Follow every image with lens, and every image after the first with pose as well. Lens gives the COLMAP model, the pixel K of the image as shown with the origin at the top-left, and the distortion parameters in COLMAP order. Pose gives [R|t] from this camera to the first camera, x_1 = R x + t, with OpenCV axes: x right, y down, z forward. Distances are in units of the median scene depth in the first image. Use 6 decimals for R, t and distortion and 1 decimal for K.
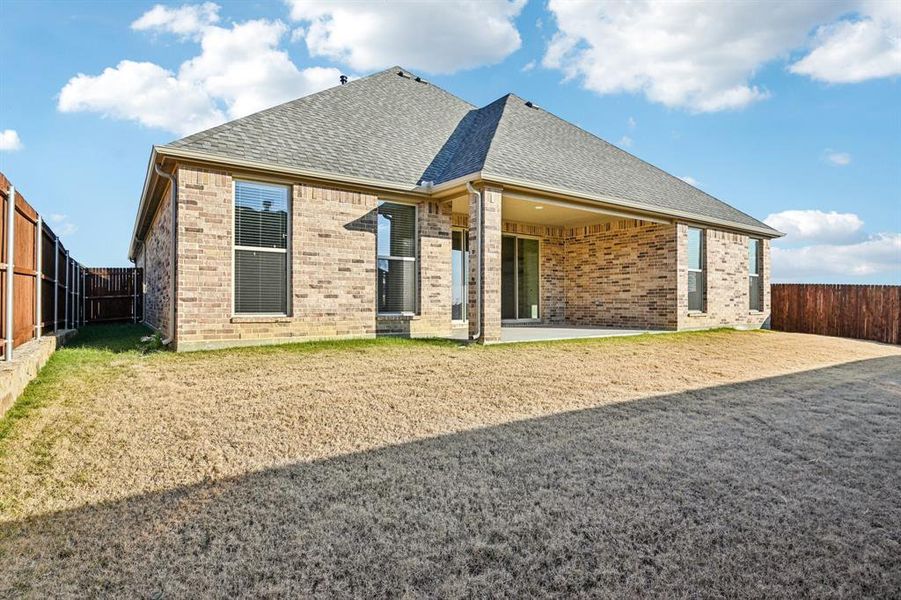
lens RADIAL K [[485.5, 0, 452.9], [0, 485.5, 306.2], [0, 0, 1]] dist [-0.005915, -0.015662]
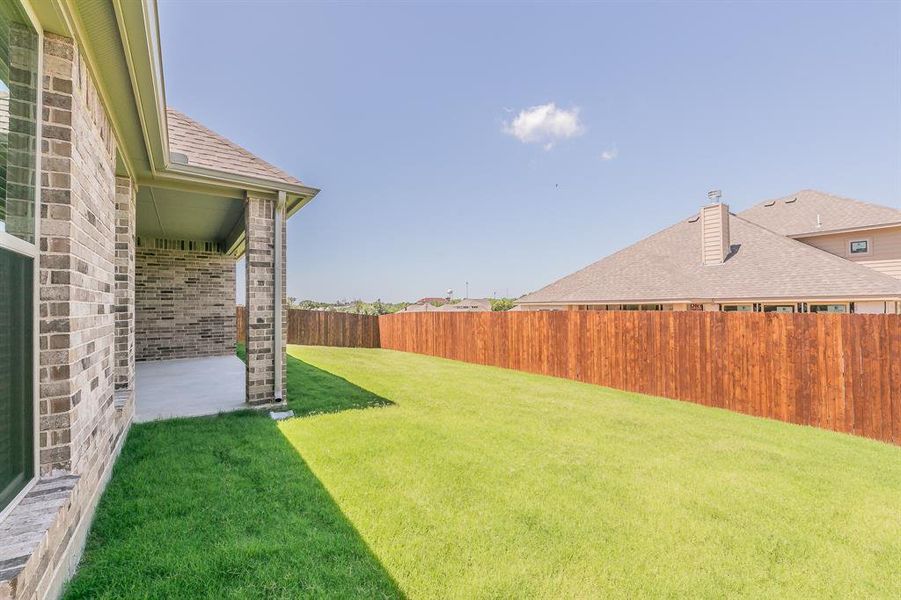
lens RADIAL K [[387.5, 0, 450.5], [0, 387.5, 300.0], [0, 0, 1]] dist [0.002138, 0.000103]
pose [[-0.011745, 0.011974, 0.999859, -0.400565], [0.010911, 0.999870, -0.011846, -0.056641], [-0.999871, 0.010770, -0.011874, 0.534267]]
